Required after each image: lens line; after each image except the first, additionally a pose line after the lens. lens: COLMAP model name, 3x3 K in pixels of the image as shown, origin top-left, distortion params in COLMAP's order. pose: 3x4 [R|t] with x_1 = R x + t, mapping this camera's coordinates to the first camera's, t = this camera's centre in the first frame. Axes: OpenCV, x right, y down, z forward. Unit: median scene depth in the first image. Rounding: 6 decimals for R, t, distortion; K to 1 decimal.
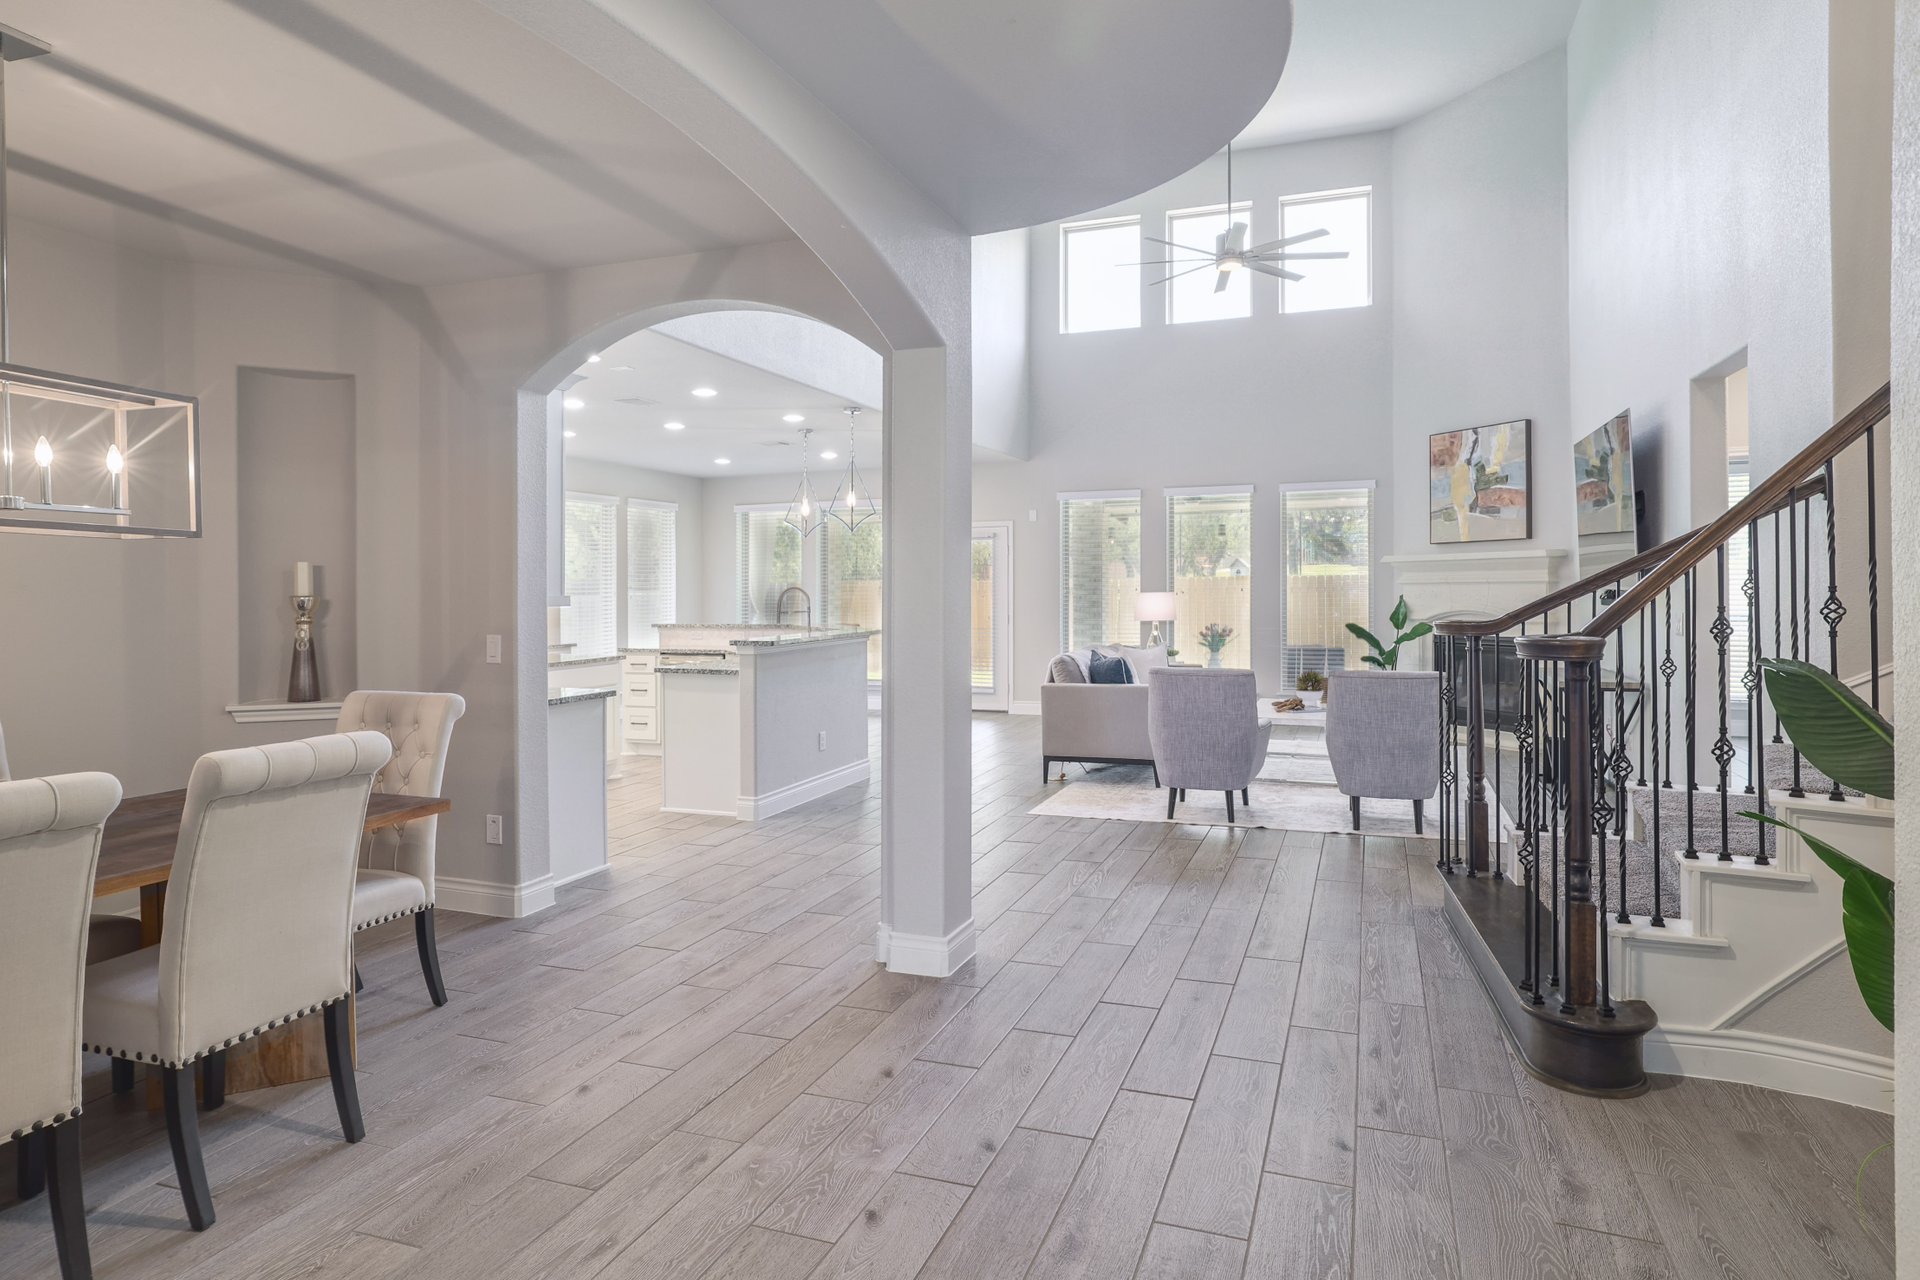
lens RADIAL K [[1073.9, 0, 971.3], [0, 1073.9, 624.8], [0, 0, 1]] dist [0.035856, 0.002364]
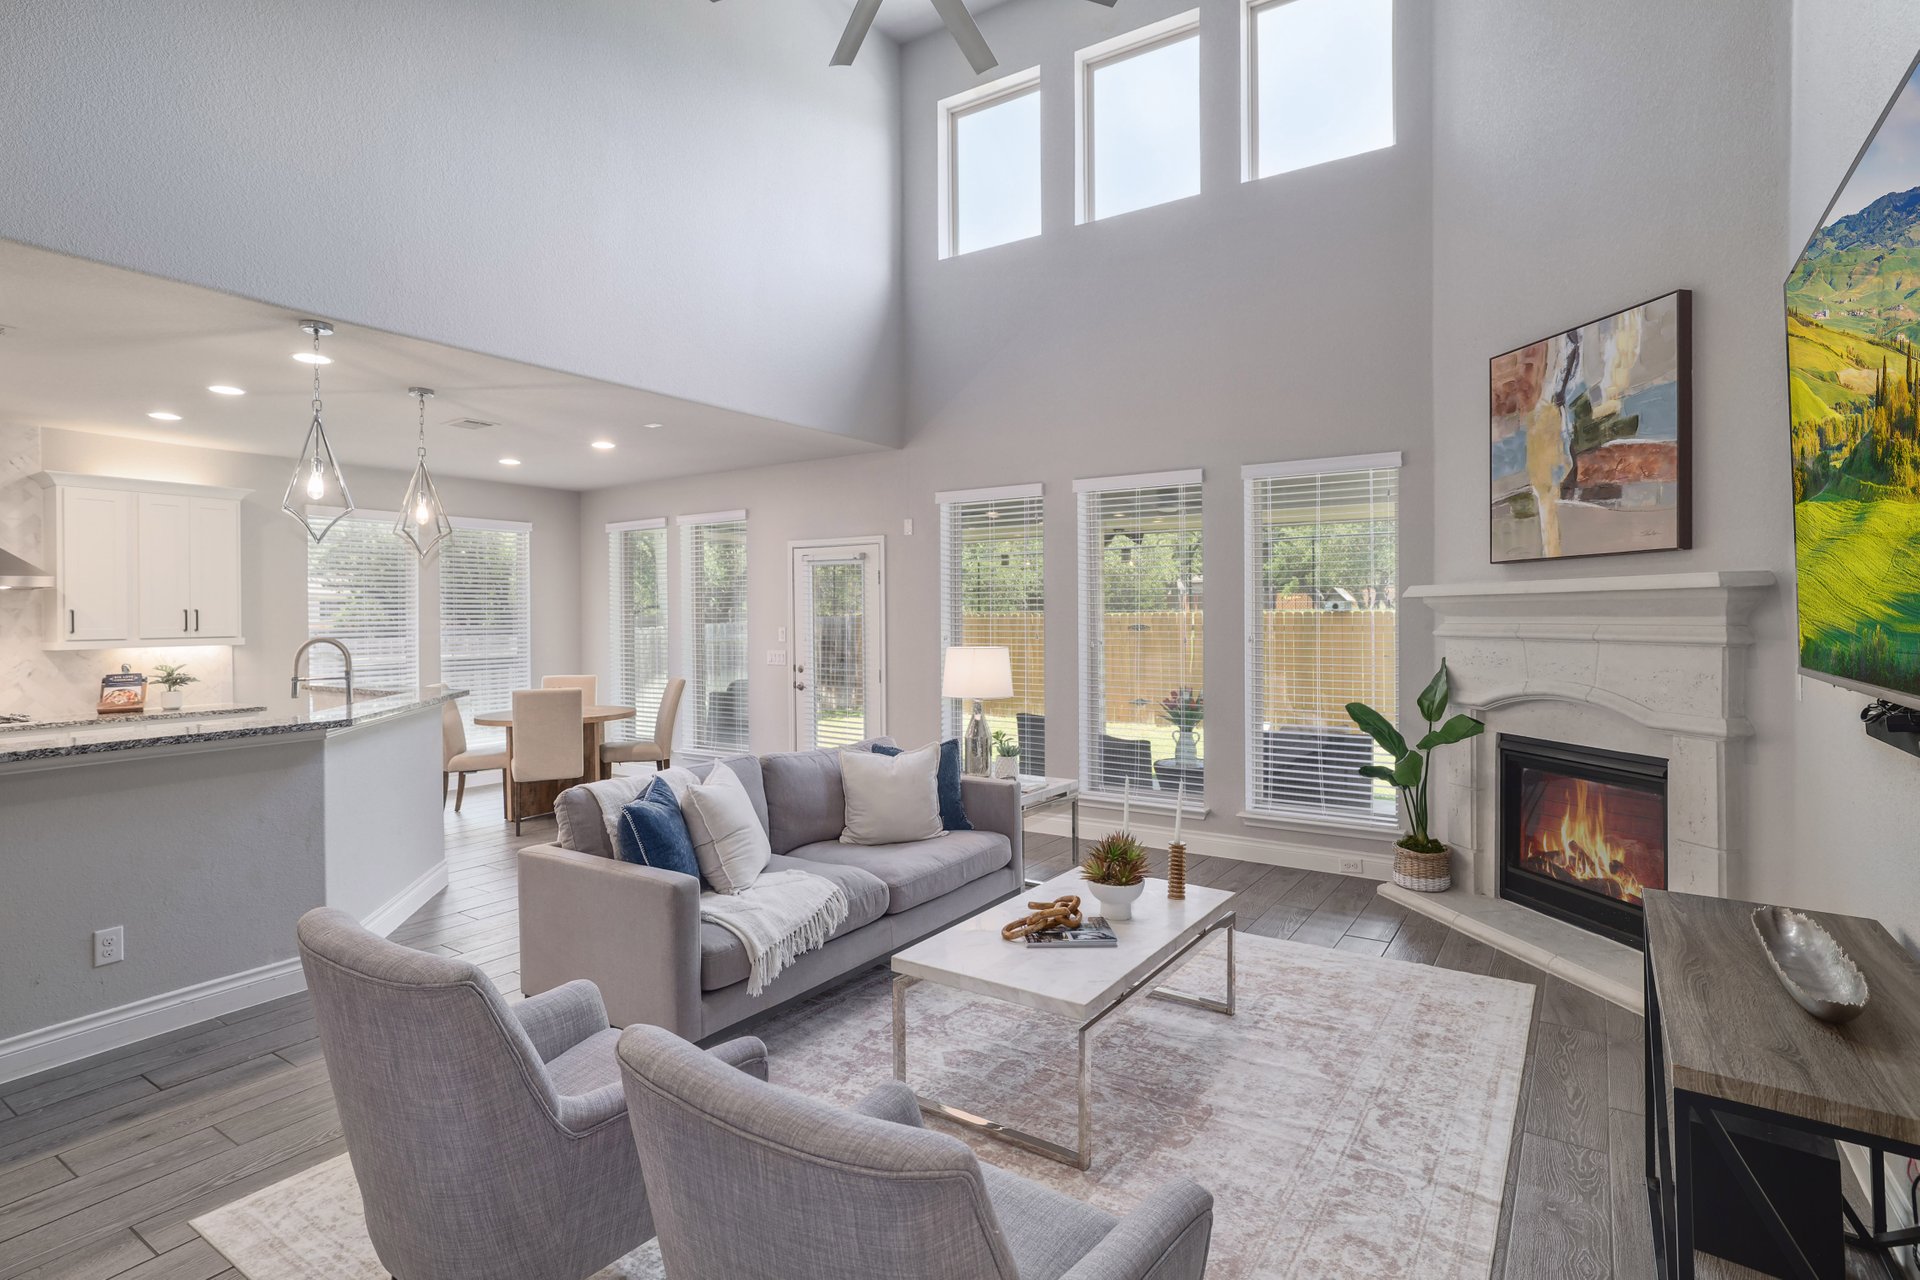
lens RADIAL K [[968.9, 0, 959.7], [0, 968.9, 649.8], [0, 0, 1]] dist [-0.014369, 0.001033]
pose [[0.976665, 0.011718, -0.214449, 0.486439], [-0.011566, 0.999931, 0.001963, -0.054018], [0.214457, 0.000563, 0.976733, 0.862027]]
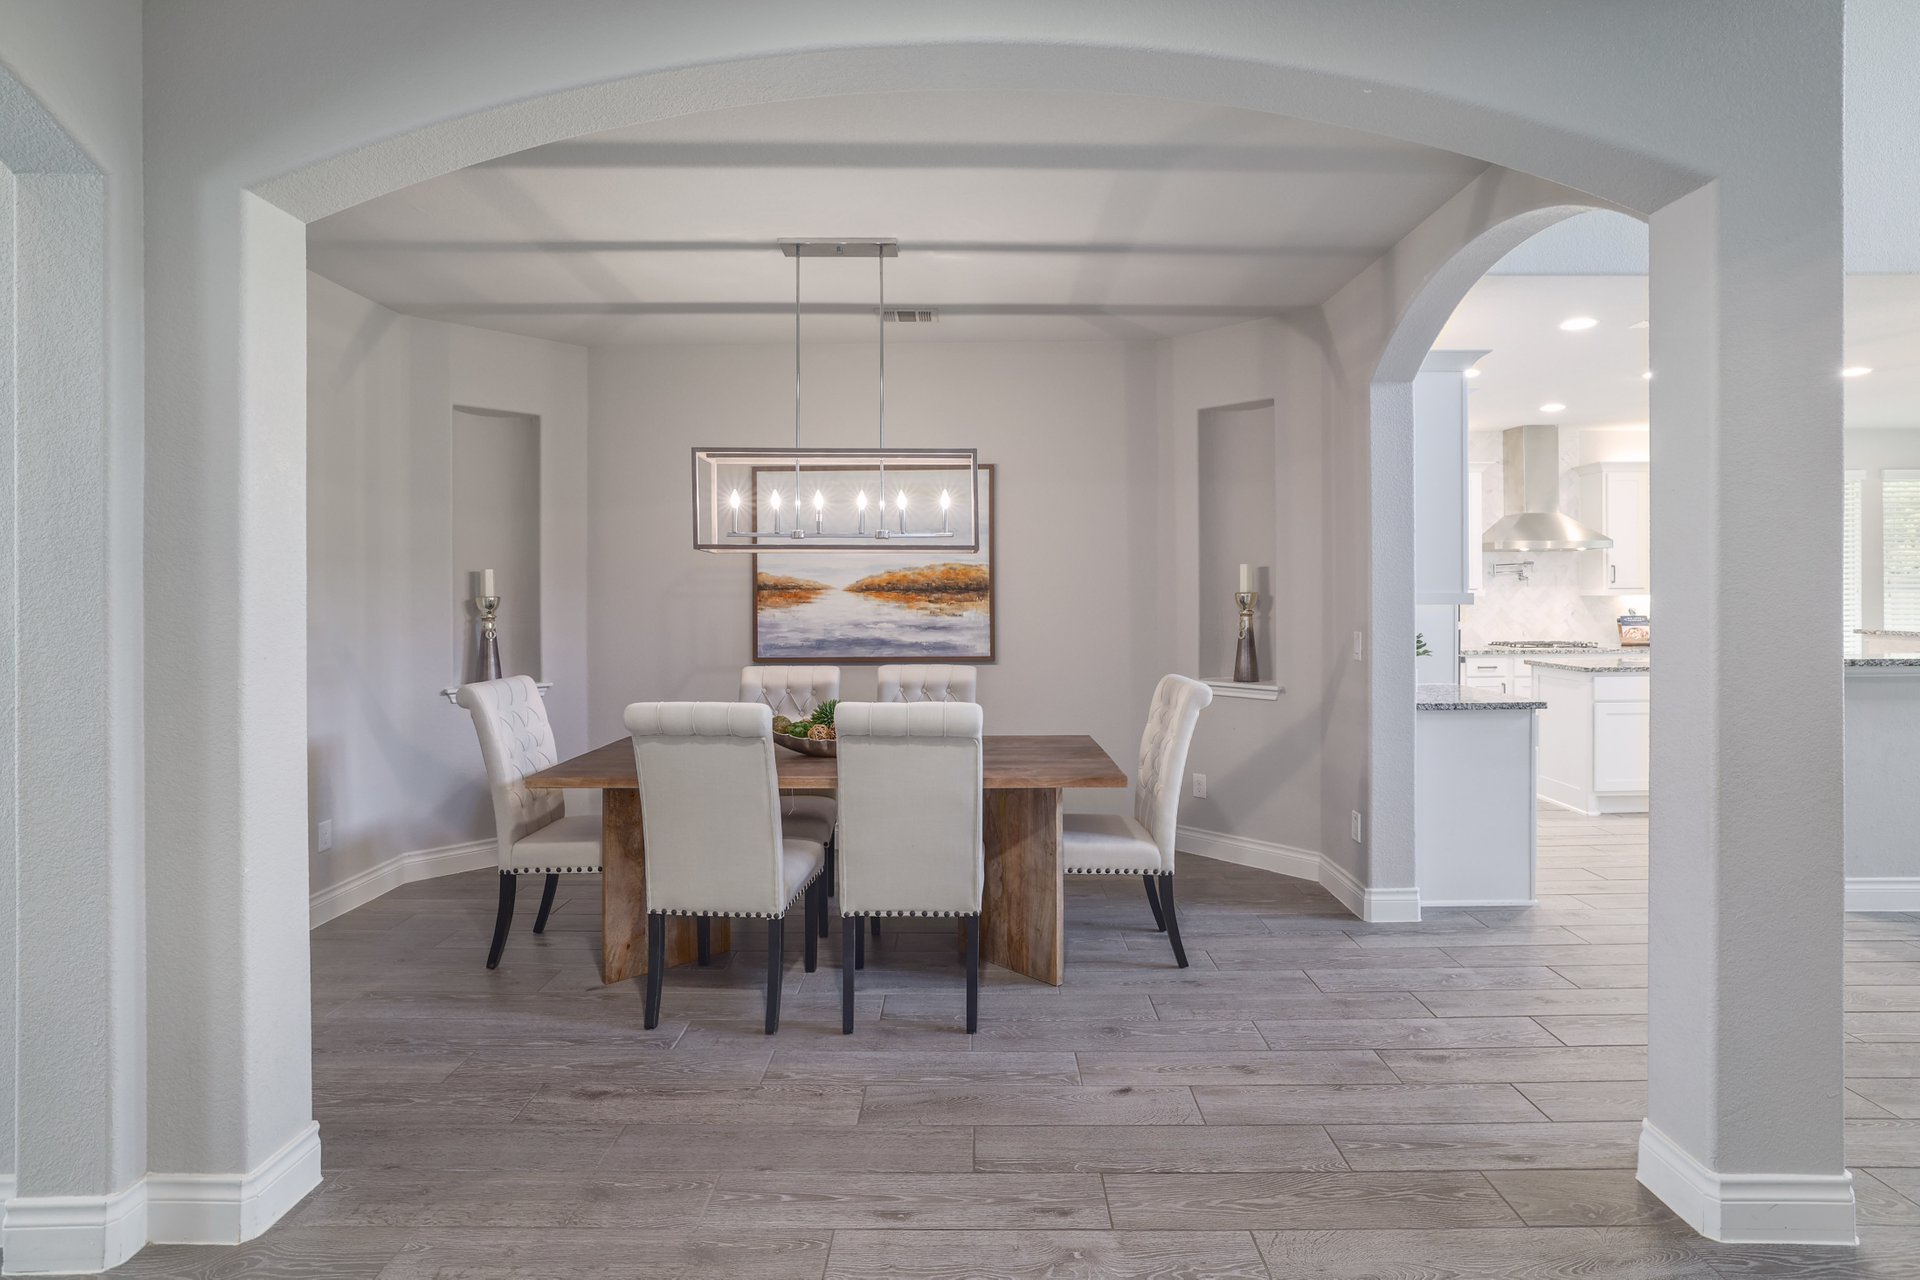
lens RADIAL K [[957.7, 0, 977.7], [0, 957.7, 613.2], [0, 0, 1]] dist [-0.035222, 0.002504]
pose [[0.343760, 0.026057, -0.938696, 0.256306], [-0.026404, 0.999488, 0.018075, -0.014655], [0.938686, 0.018571, 0.344272, 0.359893]]
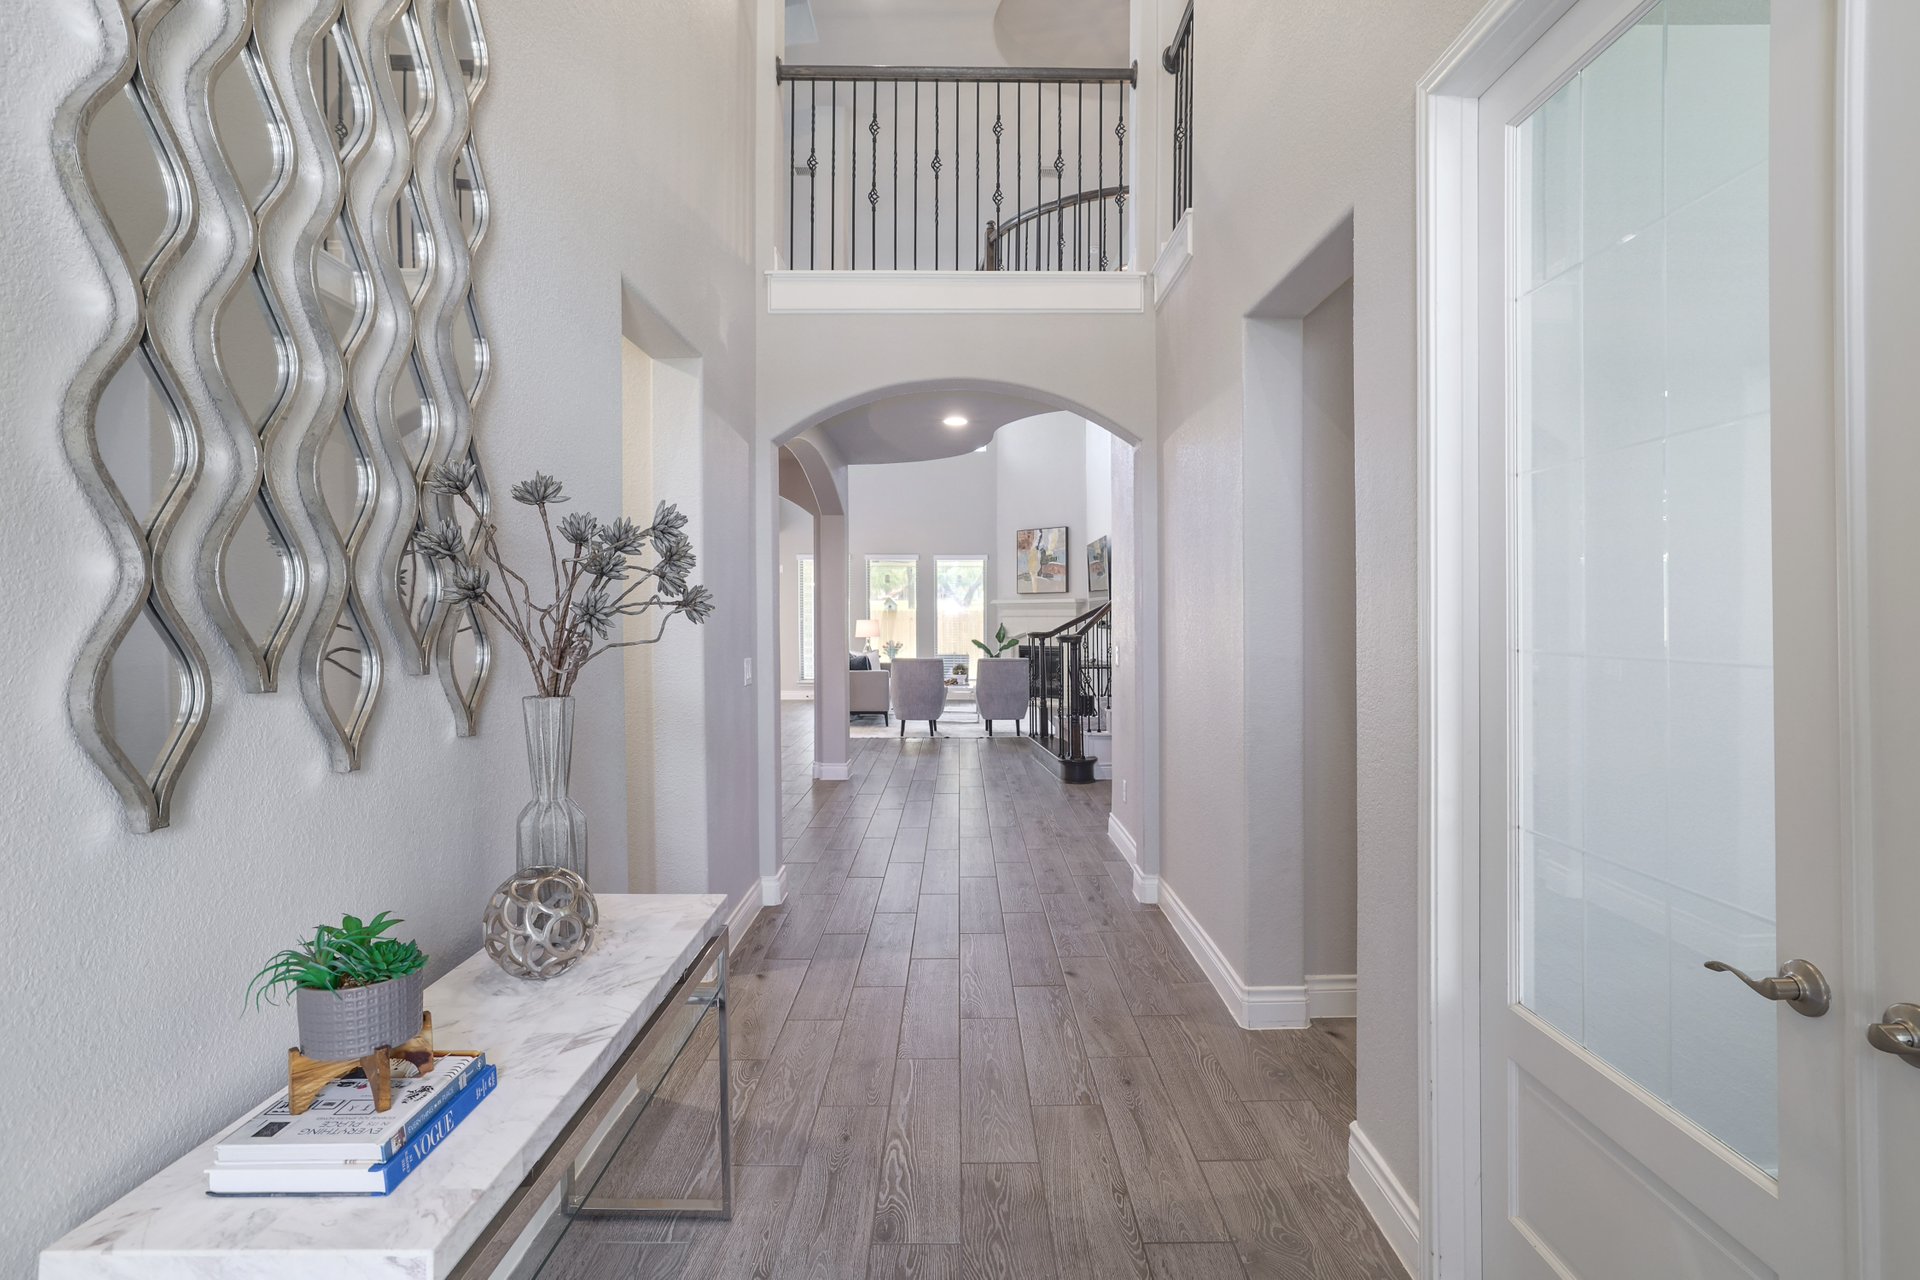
lens RADIAL K [[957.7, 0, 964.4], [0, 957.7, 630.1], [0, 0, 1]] dist [-0.035222, 0.002504]
pose [[0.935743, 0.006162, 0.352630, -0.345969], [0.001044, 0.999795, -0.020240, 0.026593], [-0.352682, 0.019307, 0.935544, -0.714563]]
